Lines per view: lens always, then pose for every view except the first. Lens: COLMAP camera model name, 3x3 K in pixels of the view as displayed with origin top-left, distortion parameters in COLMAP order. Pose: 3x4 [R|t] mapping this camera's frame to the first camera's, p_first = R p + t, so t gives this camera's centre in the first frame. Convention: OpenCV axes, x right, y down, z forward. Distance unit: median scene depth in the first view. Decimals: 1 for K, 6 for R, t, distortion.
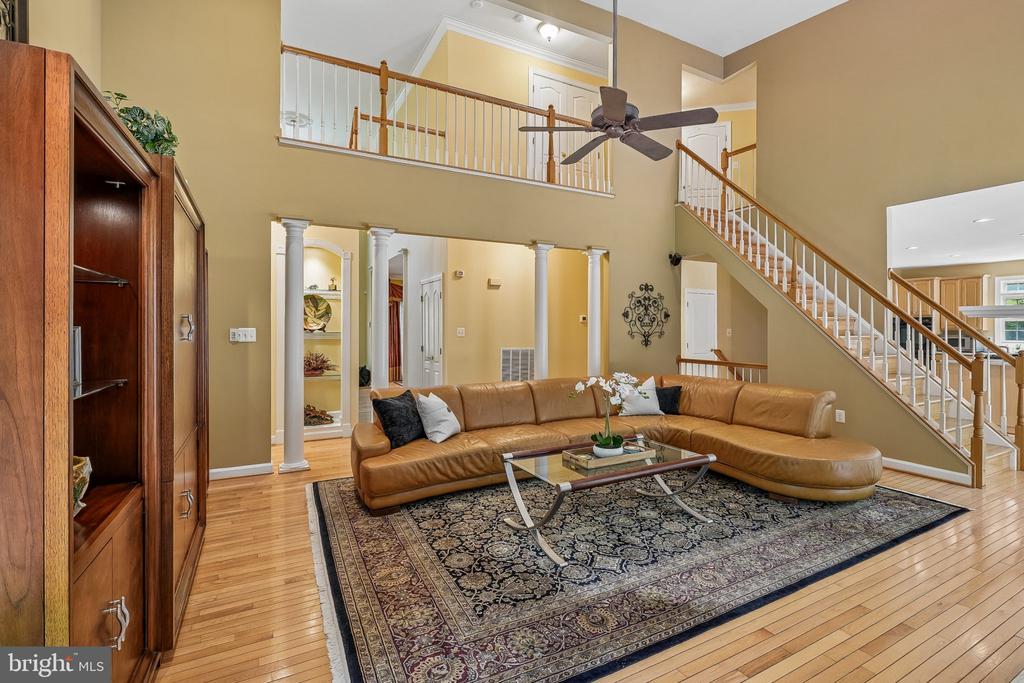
lens RADIAL K [[466.9, 0, 515.9], [0, 466.9, 331.8], [0, 0, 1]] dist [-0.002505, 0.000065]
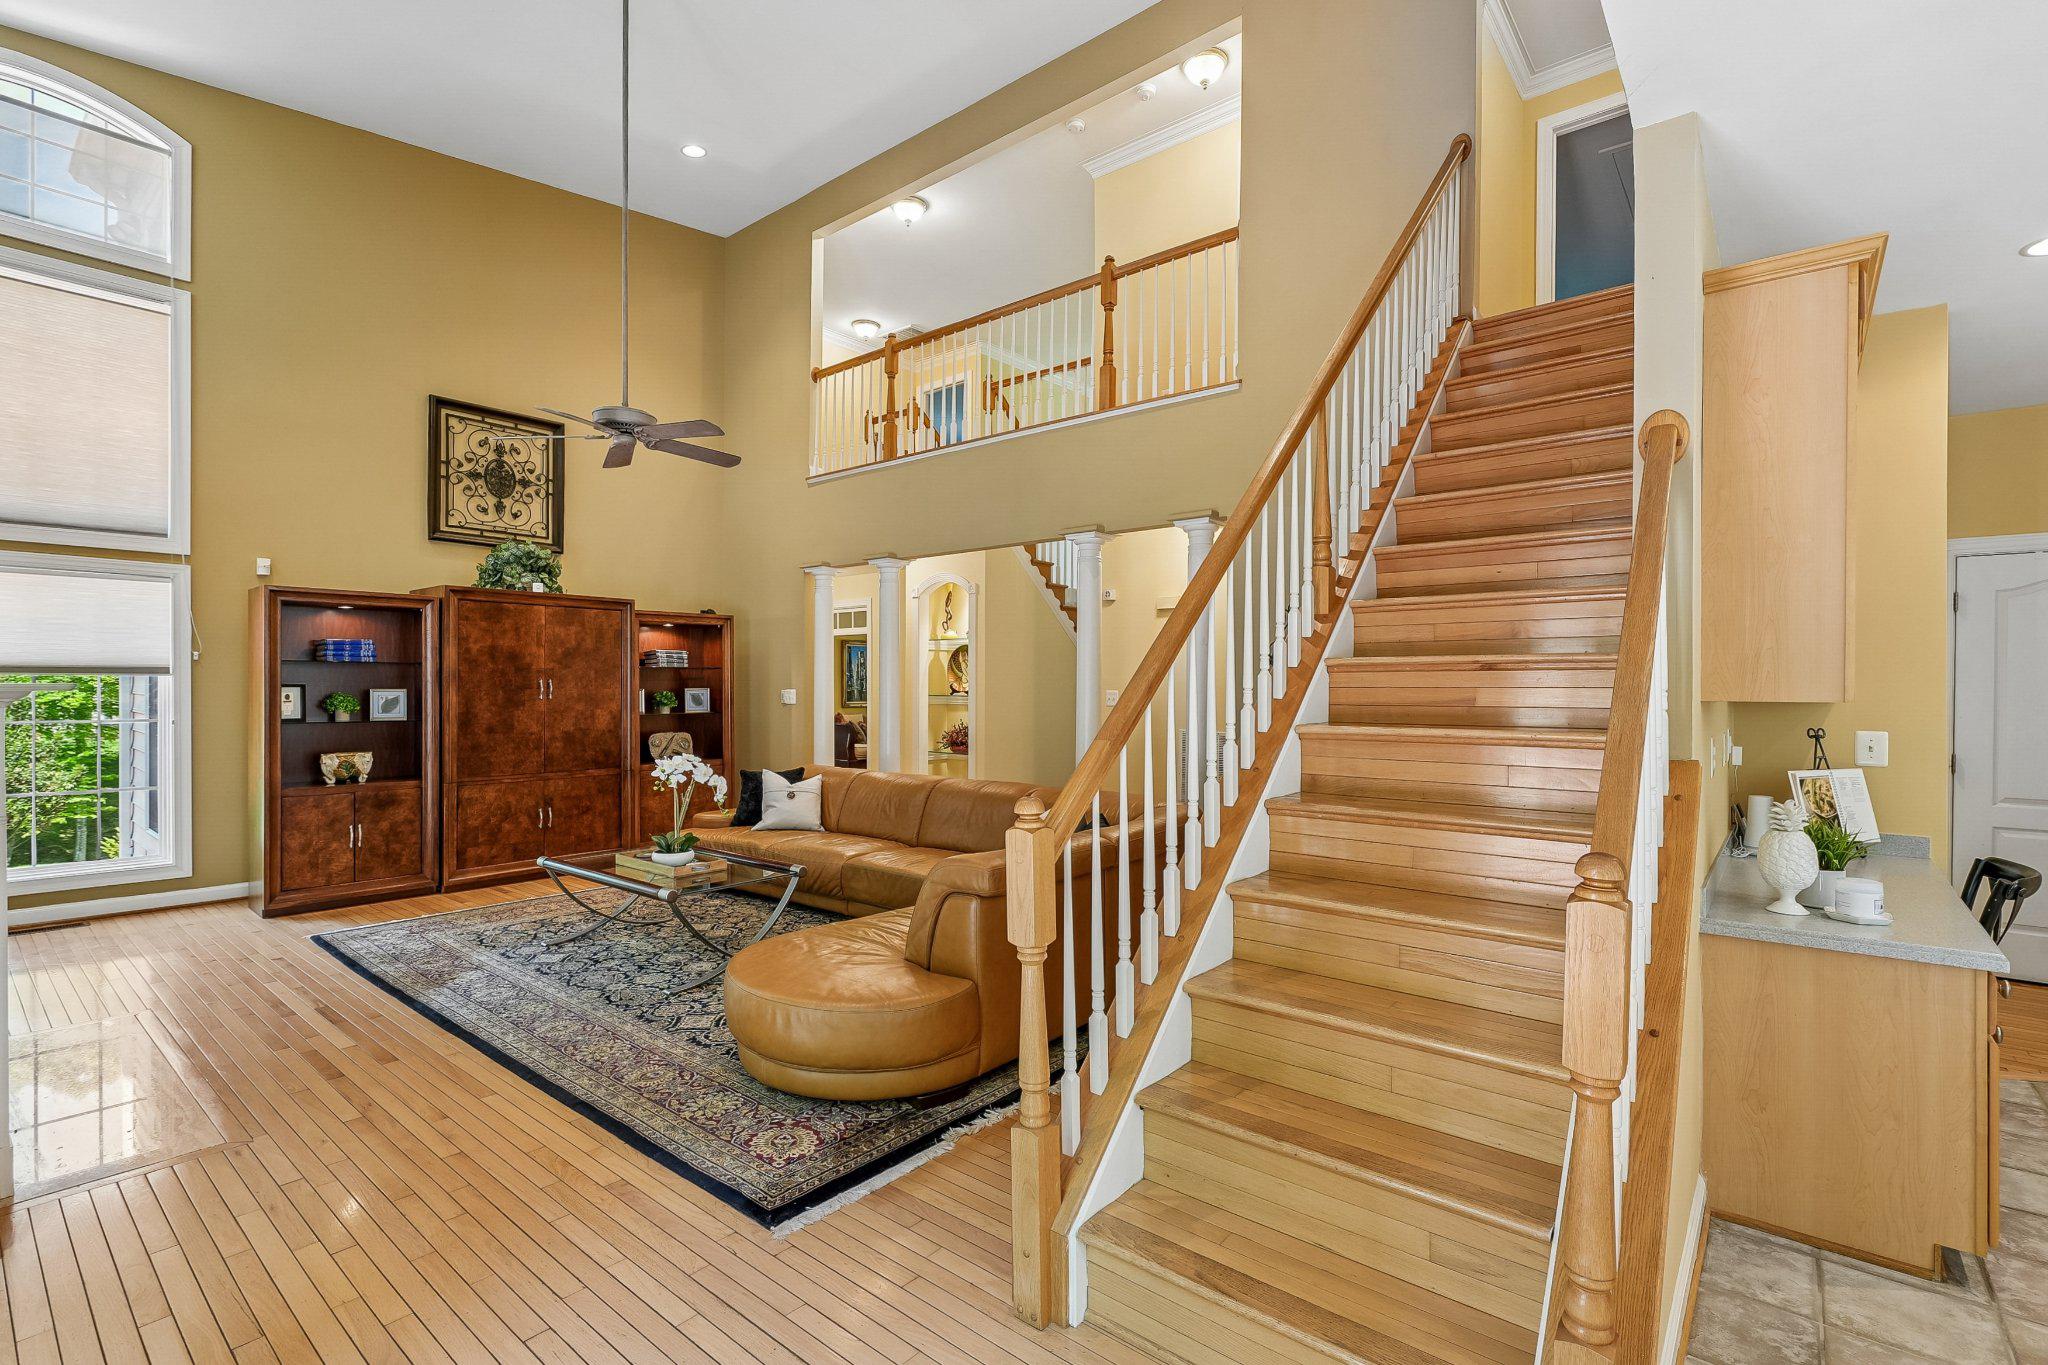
lens RADIAL K [[933.9, 0, 1031.8], [0, 933.9, 663.1], [0, 0, 1]] dist [-0.002505, 0.000065]
pose [[0.372376, -0.024150, -0.927768, 1.898499], [0.000795, 0.999669, -0.025702, -0.016202], [0.928082, 0.008833, 0.372272, 1.029207]]
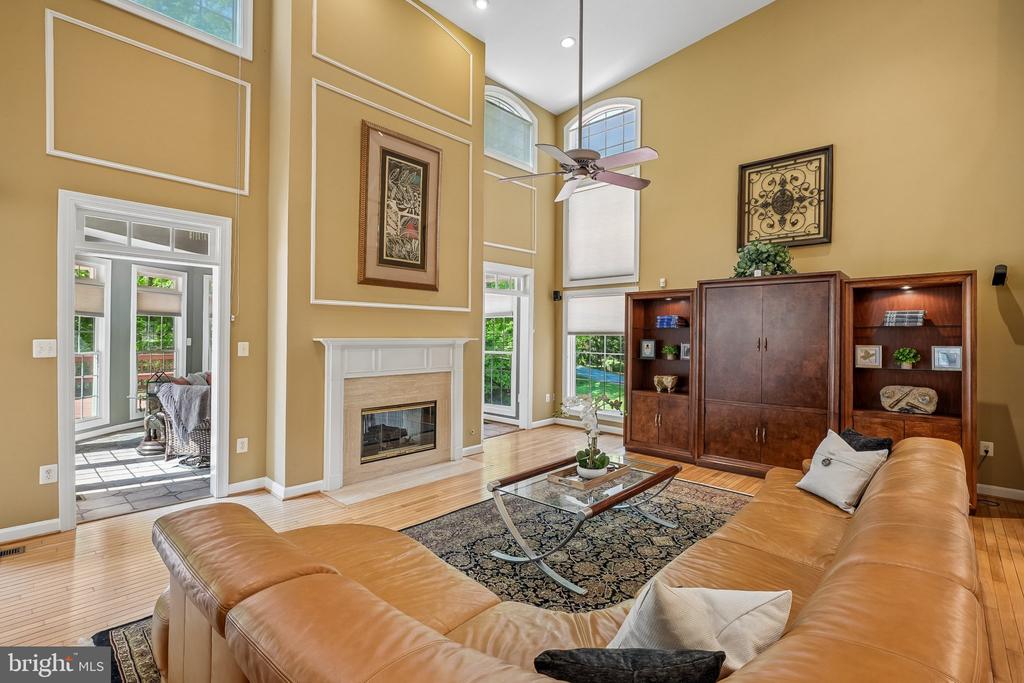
lens RADIAL K [[466.9, 0, 515.9], [0, 466.9, 331.8], [0, 0, 1]] dist [-0.002505, 0.000065]
pose [[-0.944967, -0.015753, -0.326786, 0.712921], [-0.012167, 0.999841, -0.013013, -0.022968], [0.326940, -0.008321, -0.945009, 1.985906]]
